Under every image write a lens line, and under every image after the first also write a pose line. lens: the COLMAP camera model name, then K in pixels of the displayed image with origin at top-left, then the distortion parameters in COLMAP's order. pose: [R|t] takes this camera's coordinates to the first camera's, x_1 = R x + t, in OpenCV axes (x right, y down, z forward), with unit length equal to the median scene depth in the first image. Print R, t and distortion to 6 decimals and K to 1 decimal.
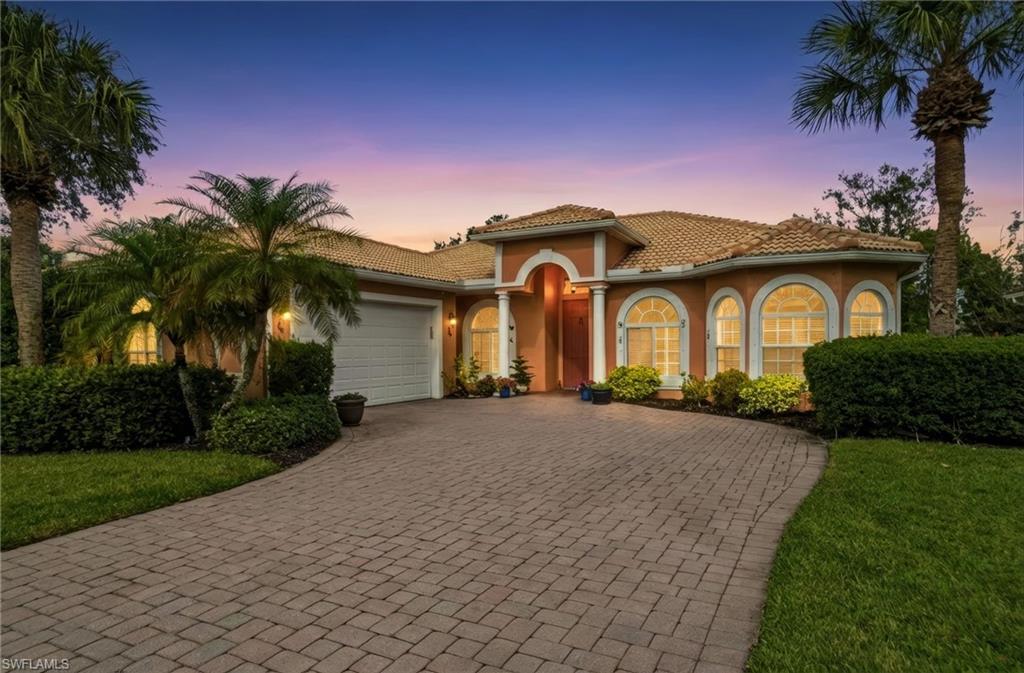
lens RADIAL K [[589.1, 0, 512.7], [0, 589.1, 364.4], [0, 0, 1]] dist [-0.085557, 0.000290]
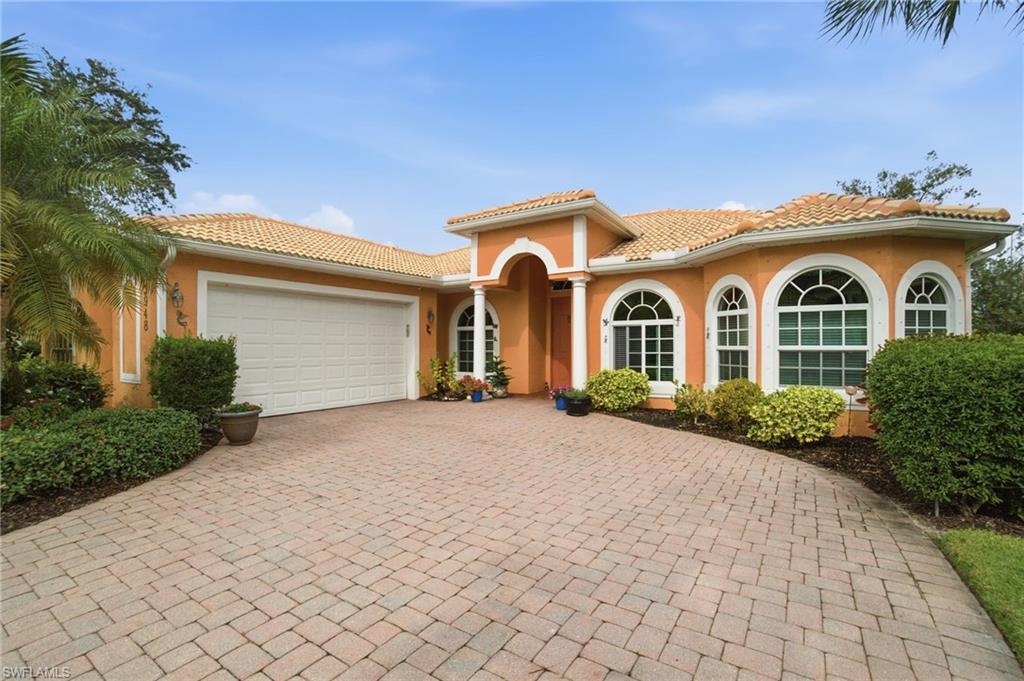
lens RADIAL K [[458.3, 0, 505.0], [0, 458.3, 339.7], [0, 0, 1]] dist [-0.079207, 0.035543]
pose [[0.992866, 0.007292, -0.119013, 0.118093], [-0.011973, 0.999181, -0.038664, -0.013250], [0.118633, 0.039814, 0.992140, 0.313149]]
